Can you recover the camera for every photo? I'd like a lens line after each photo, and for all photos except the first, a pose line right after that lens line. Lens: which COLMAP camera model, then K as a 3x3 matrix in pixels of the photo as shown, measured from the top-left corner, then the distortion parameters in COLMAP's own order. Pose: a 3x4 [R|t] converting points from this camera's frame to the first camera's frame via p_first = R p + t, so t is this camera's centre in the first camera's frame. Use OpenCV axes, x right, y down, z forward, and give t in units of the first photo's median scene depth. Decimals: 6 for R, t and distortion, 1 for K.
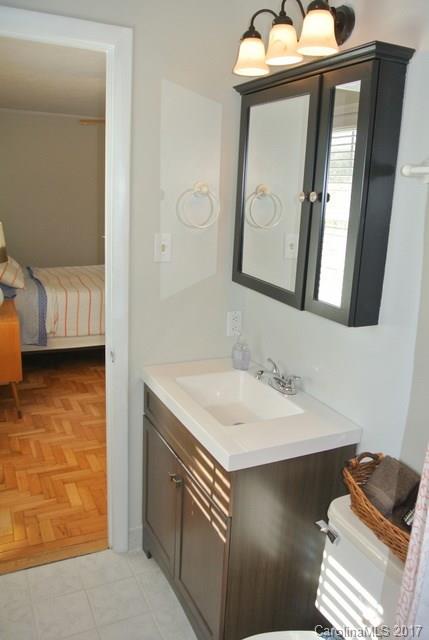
lens RADIAL K [[508.3, 0, 214.5], [0, 508.3, 320.0], [0, 0, 1]] dist [-0.071612, 0.000082]
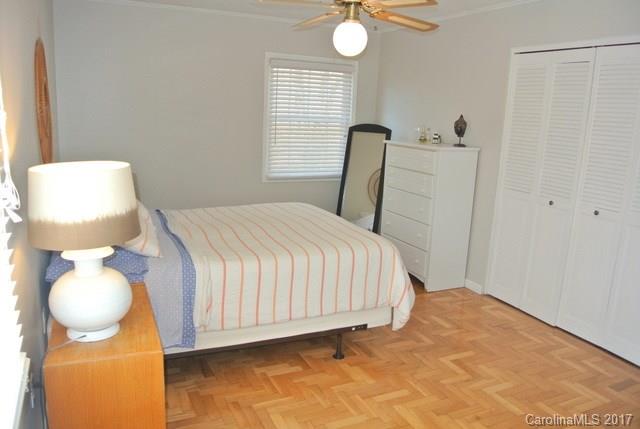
lens RADIAL K [[508.3, 0, 320.0], [0, 508.3, 214.5], [0, 0, 1]] dist [-0.071612, 0.000082]
pose [[0.999911, 0.001231, -0.013292, -0.163370], [-0.001762, 0.999198, -0.039994, -0.091475], [0.013232, 0.040014, 0.999111, 0.351990]]
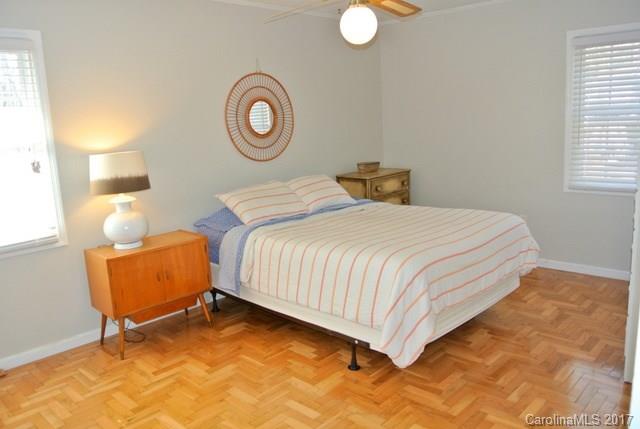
lens RADIAL K [[521.6, 0, 320.0], [0, 521.6, 214.5], [0, 0, 1]] dist [-0.033980, 0.001243]
pose [[0.338804, 0.113059, -0.934039, 0.501392], [-0.168991, 0.983921, 0.057799, -0.154821], [0.925556, 0.138261, 0.352462, 0.790756]]
